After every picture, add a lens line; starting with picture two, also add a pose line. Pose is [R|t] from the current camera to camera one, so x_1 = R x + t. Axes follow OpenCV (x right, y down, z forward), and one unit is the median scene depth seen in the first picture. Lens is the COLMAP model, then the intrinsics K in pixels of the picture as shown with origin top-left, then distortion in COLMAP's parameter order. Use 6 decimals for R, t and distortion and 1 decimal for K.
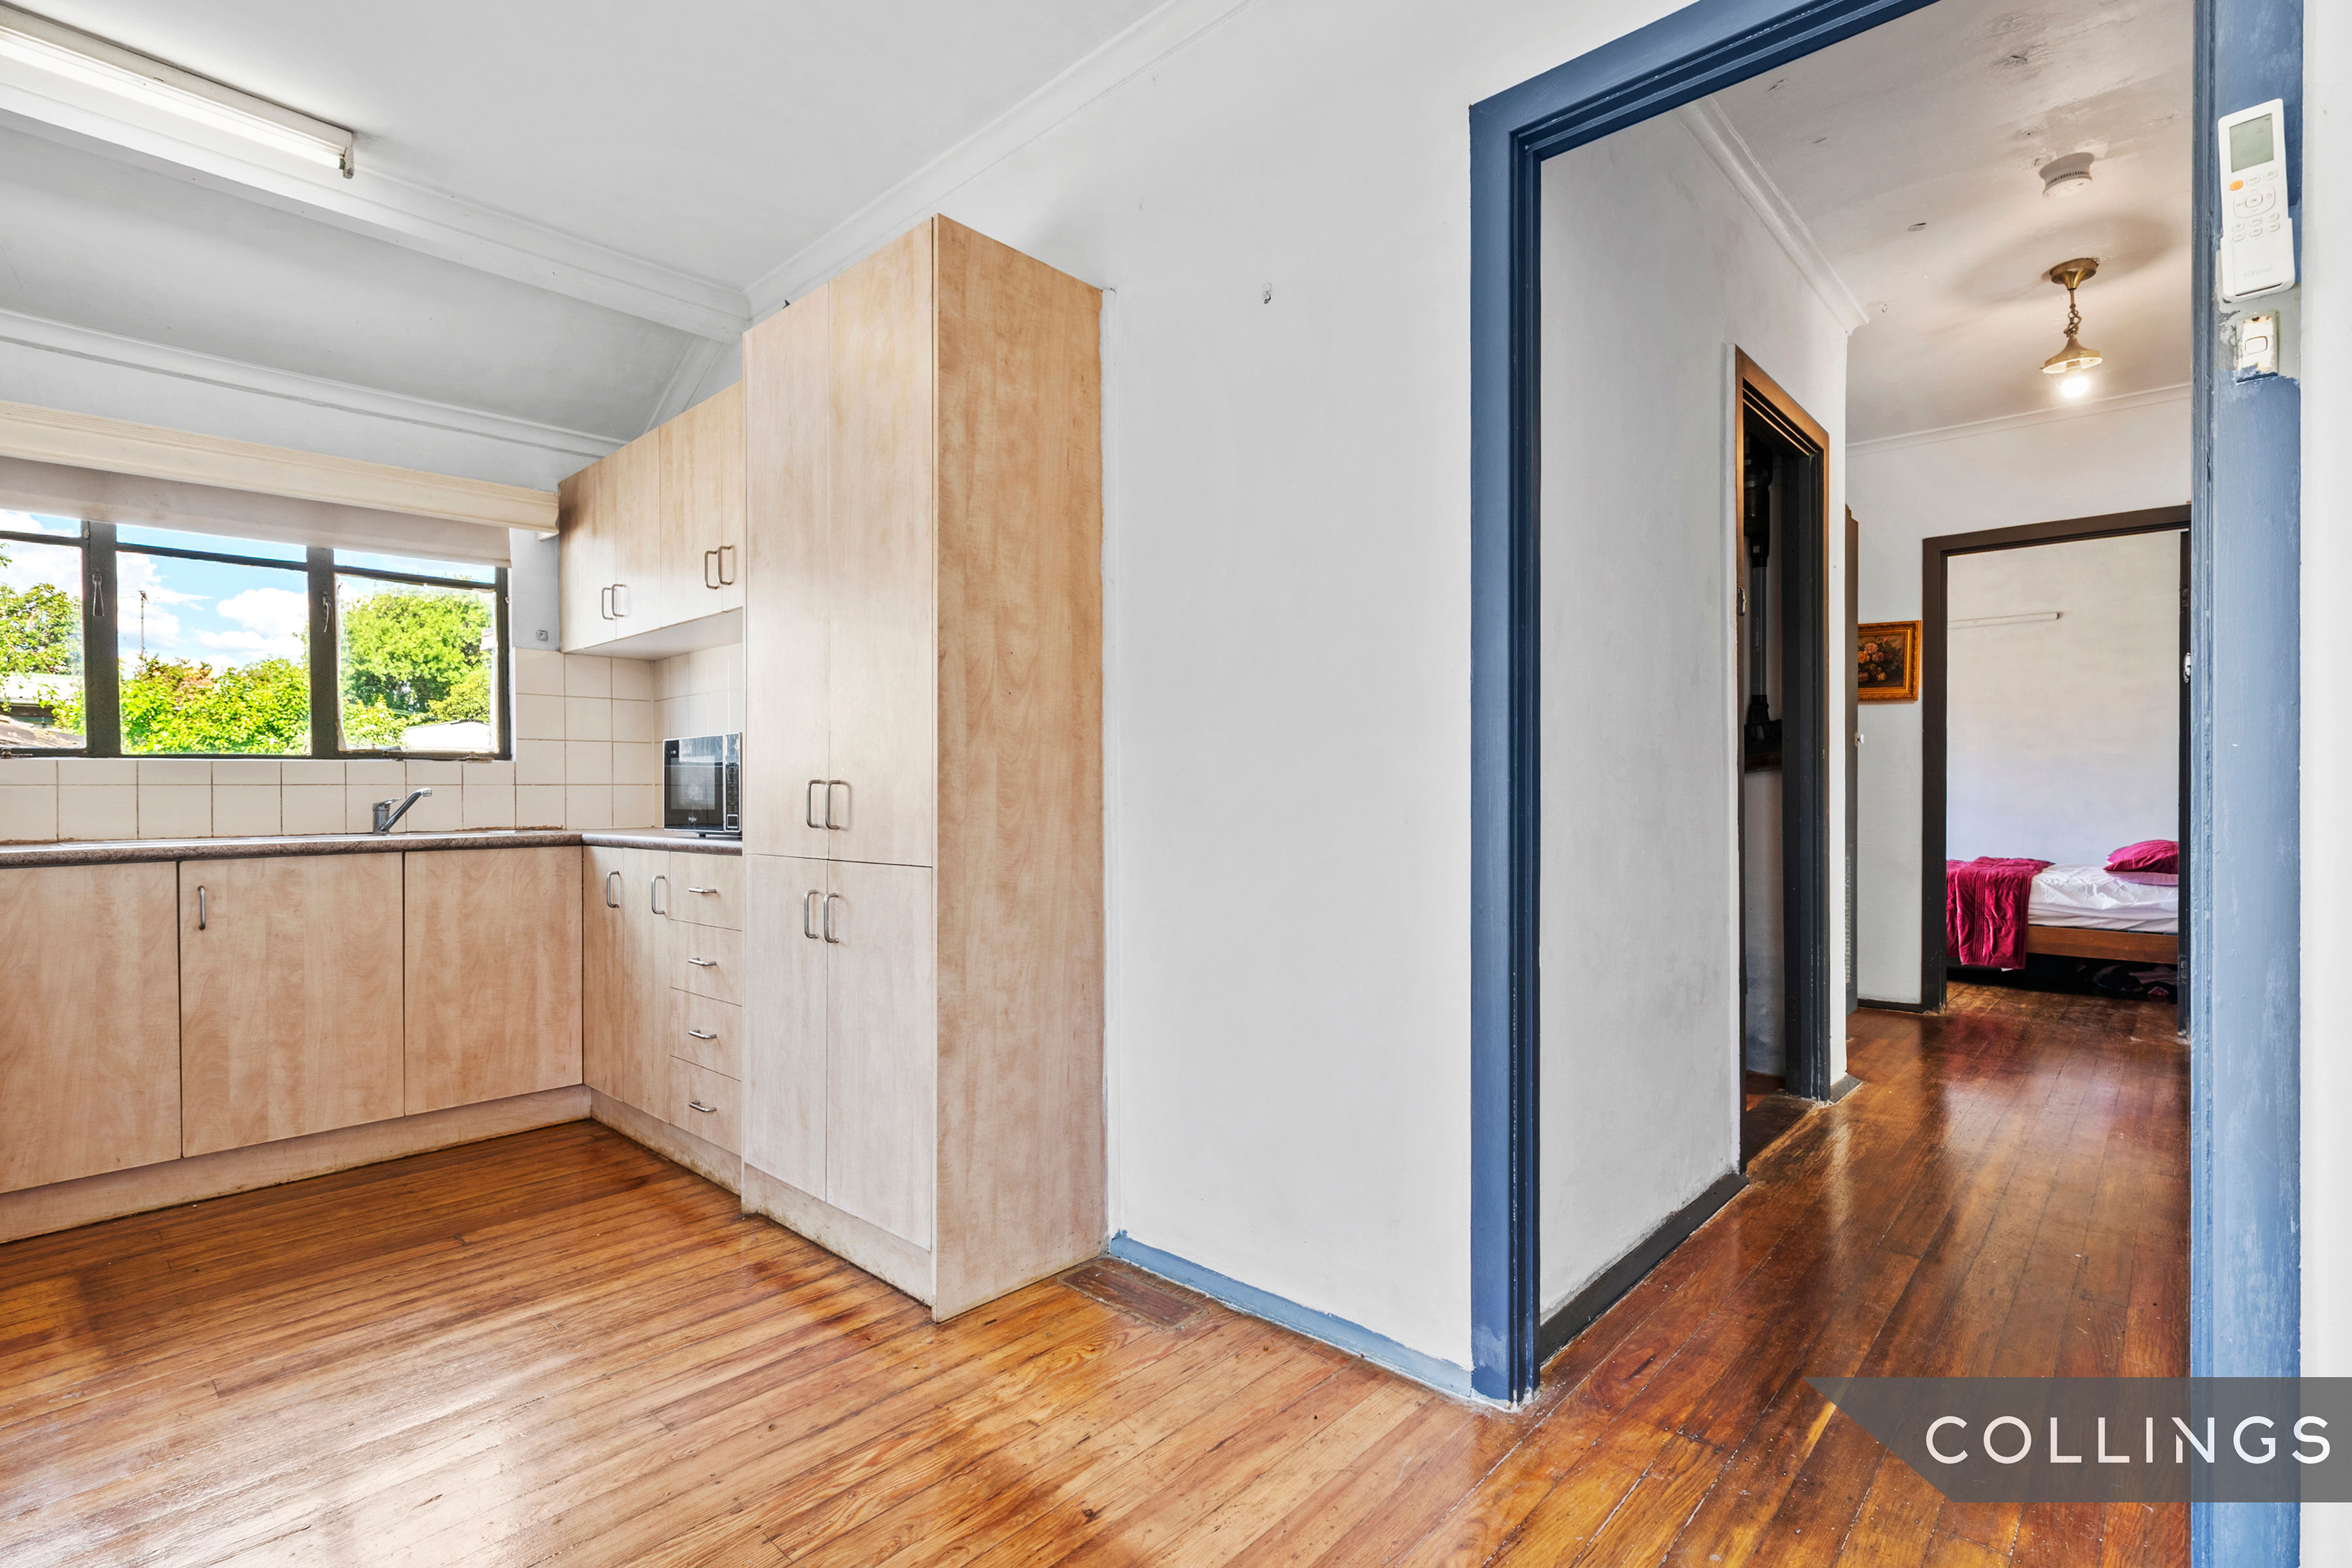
lens RADIAL K [[1099.0, 0, 1182.1], [0, 1099.0, 791.3], [0, 0, 1]] dist [0.003216, -0.001995]
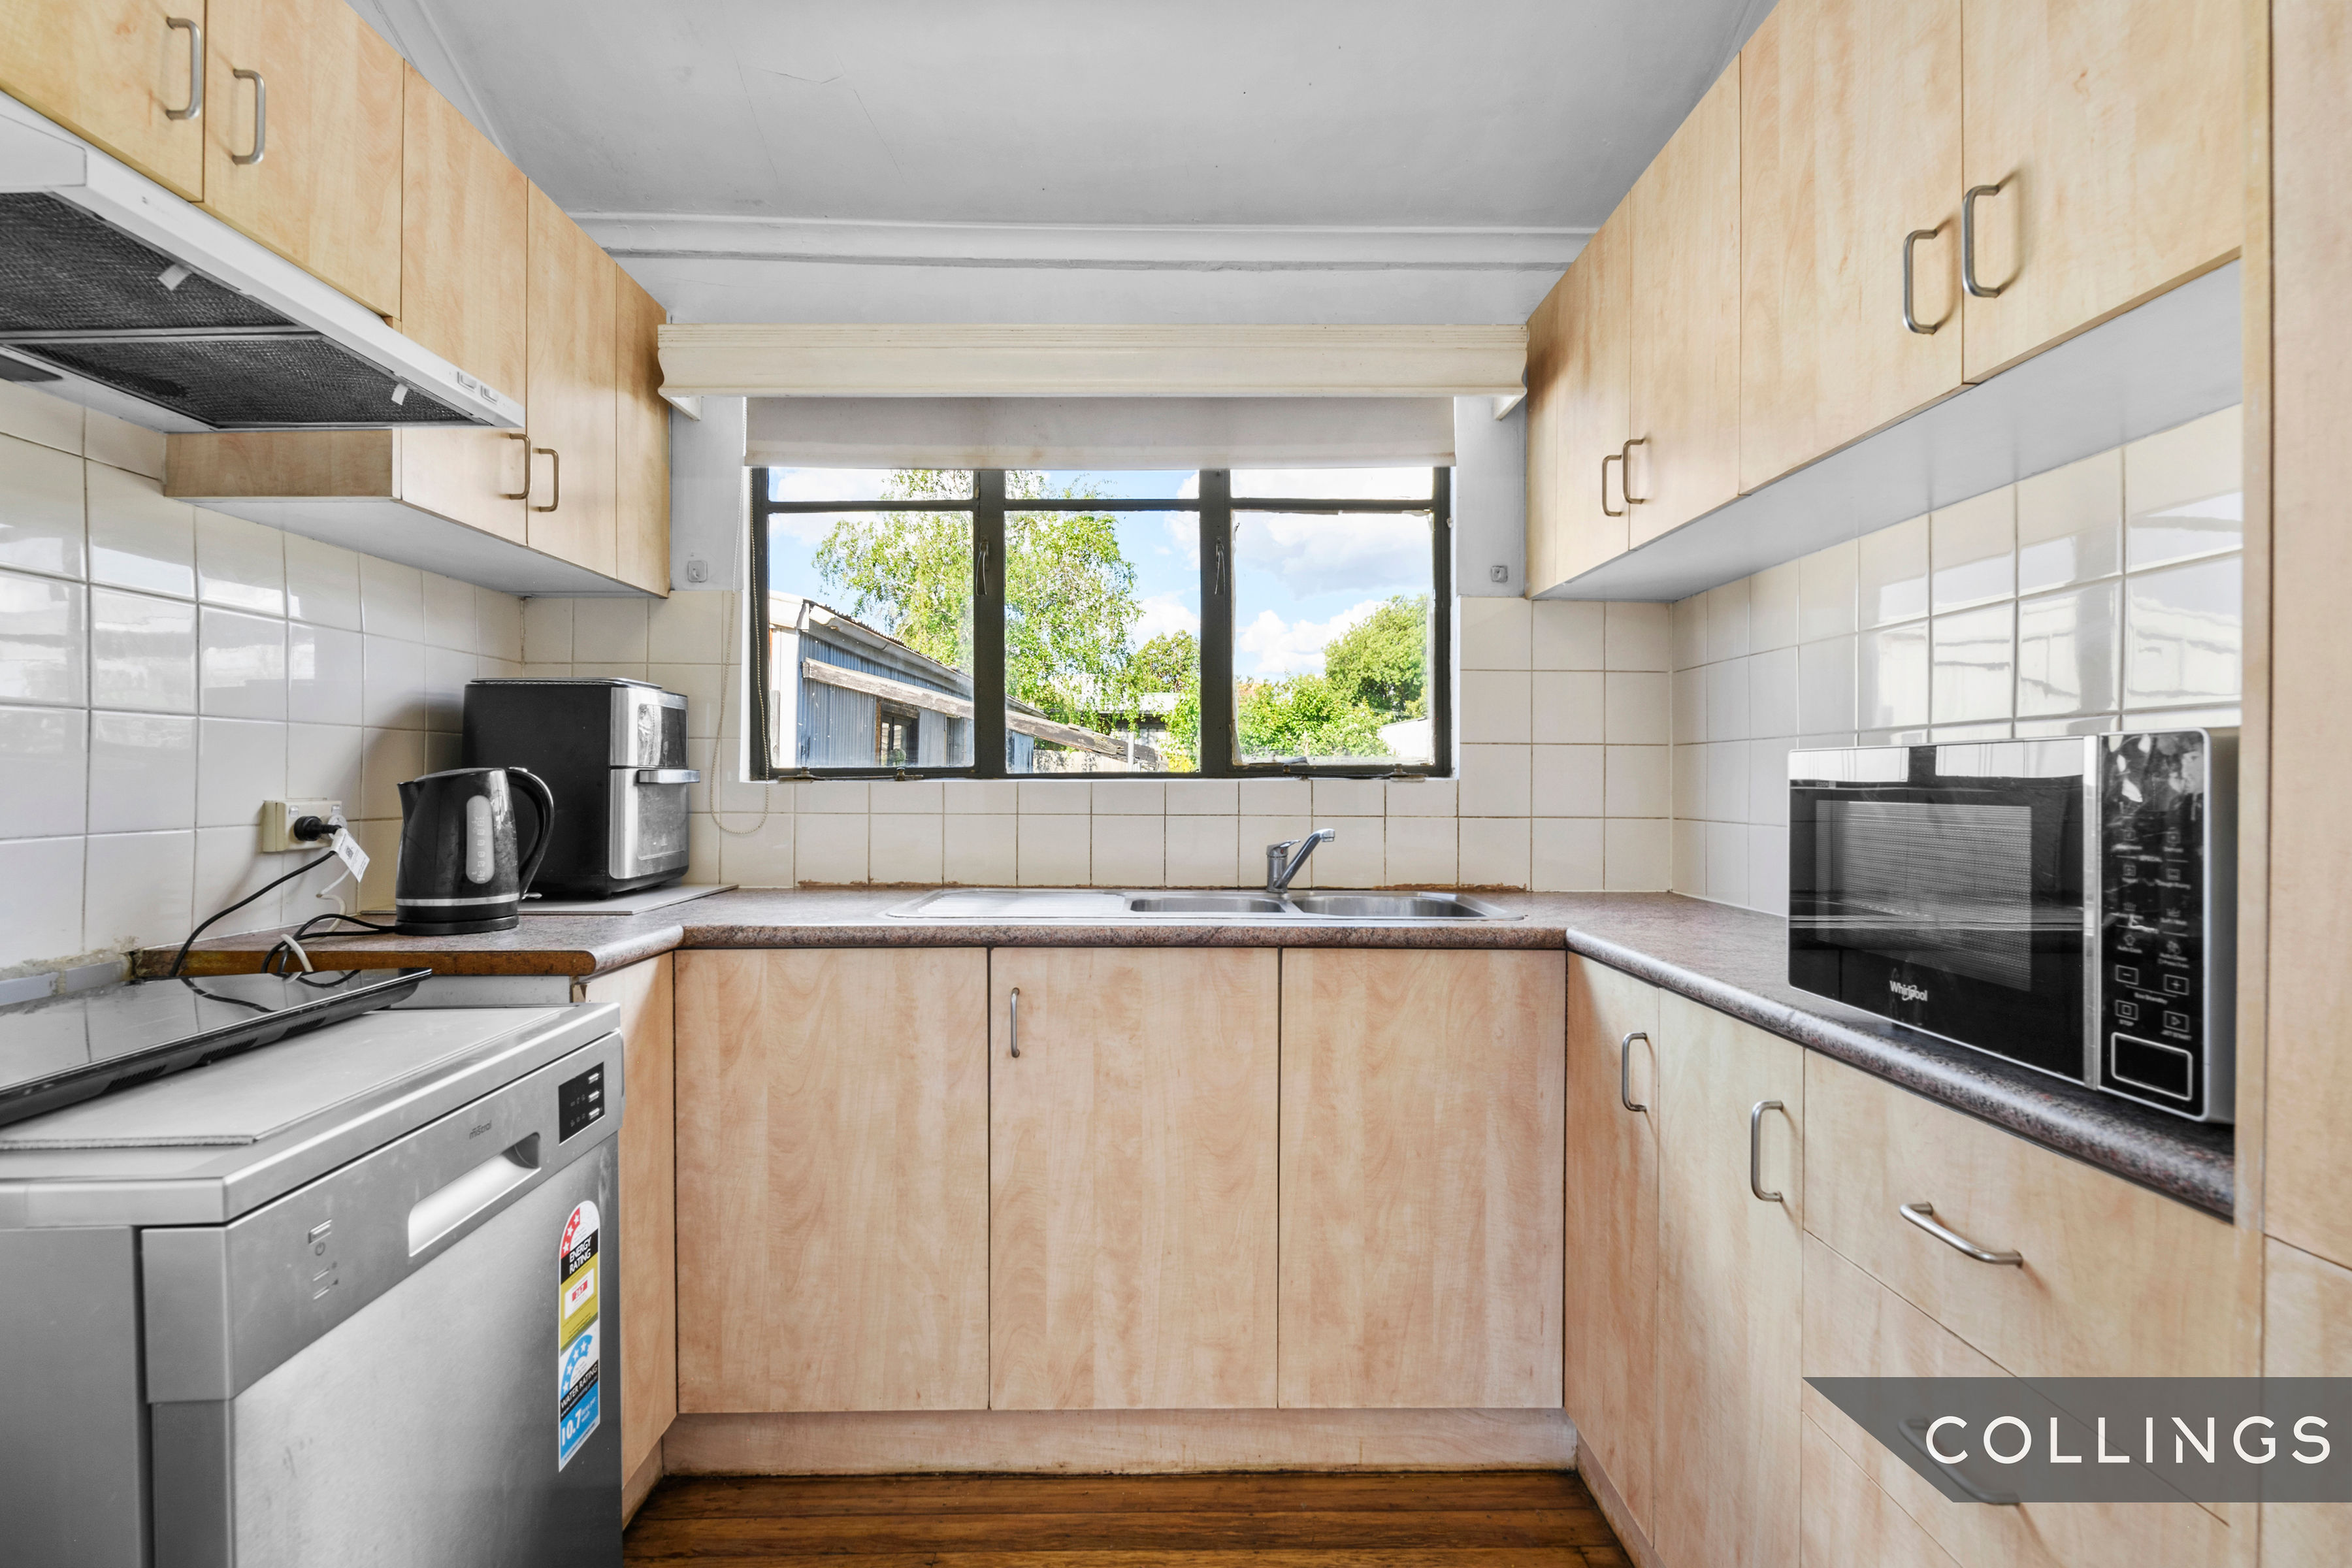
lens RADIAL K [[1099.0, 0, 1175.1], [0, 1099.0, 778.0], [0, 0, 1]] dist [0.003216, -0.001995]
pose [[0.693191, 0.008792, -0.720700, -0.328208], [-0.010064, 0.999946, 0.002519, -0.033744], [0.720683, 0.005507, 0.693243, 0.553815]]
